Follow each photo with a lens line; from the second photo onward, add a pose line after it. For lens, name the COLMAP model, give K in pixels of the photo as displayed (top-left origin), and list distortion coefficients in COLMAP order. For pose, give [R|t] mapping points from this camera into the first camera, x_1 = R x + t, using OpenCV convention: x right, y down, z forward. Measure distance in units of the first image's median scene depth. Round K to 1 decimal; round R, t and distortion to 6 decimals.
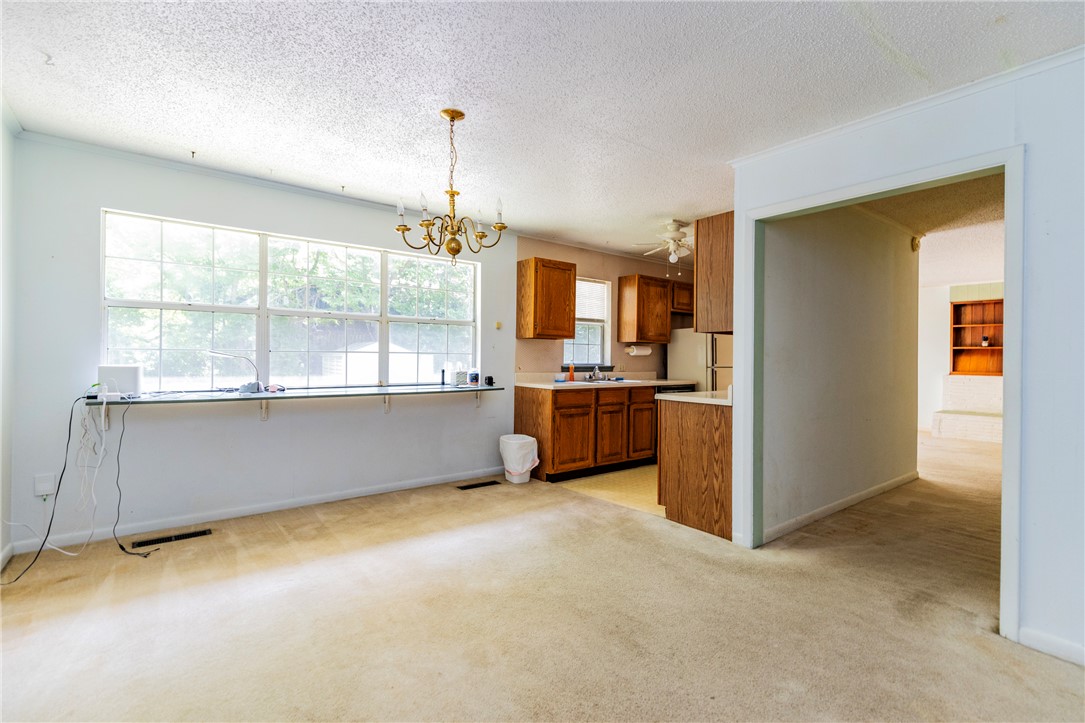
lens RADIAL K [[520.9, 0, 547.9], [0, 520.9, 358.3], [0, 0, 1]] dist [0.013260, -0.000401]
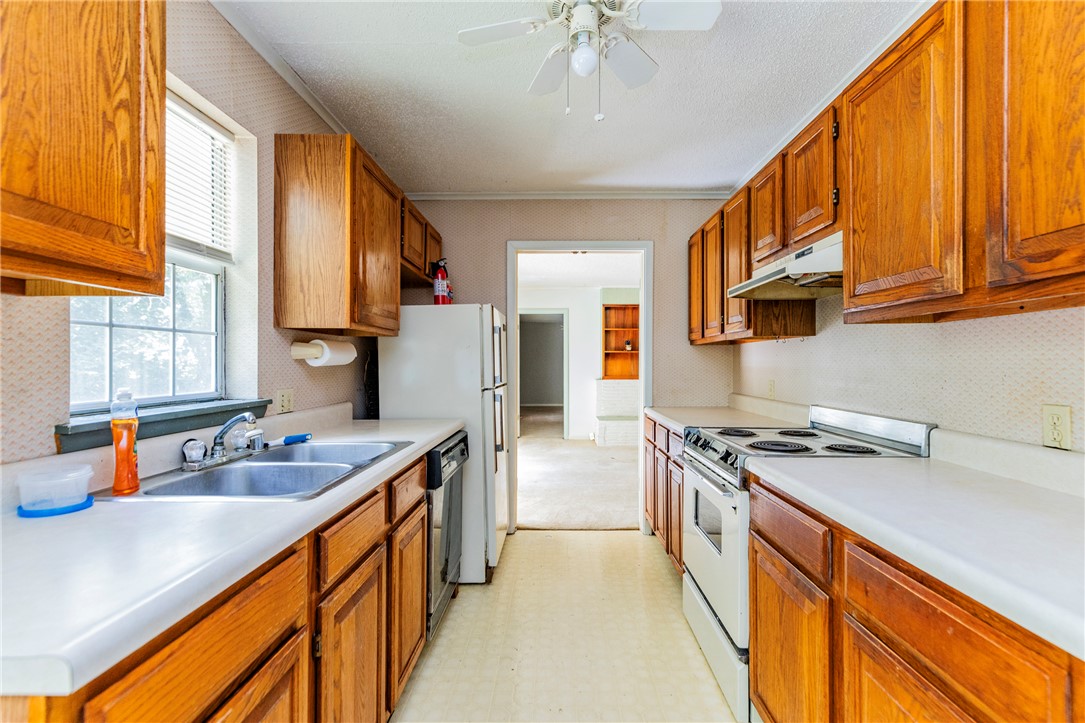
lens RADIAL K [[488.9, 0, 545.5], [0, 488.9, 362.5], [0, 0, 1]] dist [0.011984, -0.000144]
pose [[0.613462, -0.009793, 0.789663, -0.009397], [0.004280, 0.999950, 0.009076, -0.010027], [-0.789712, -0.002188, 0.613473, 0.661614]]
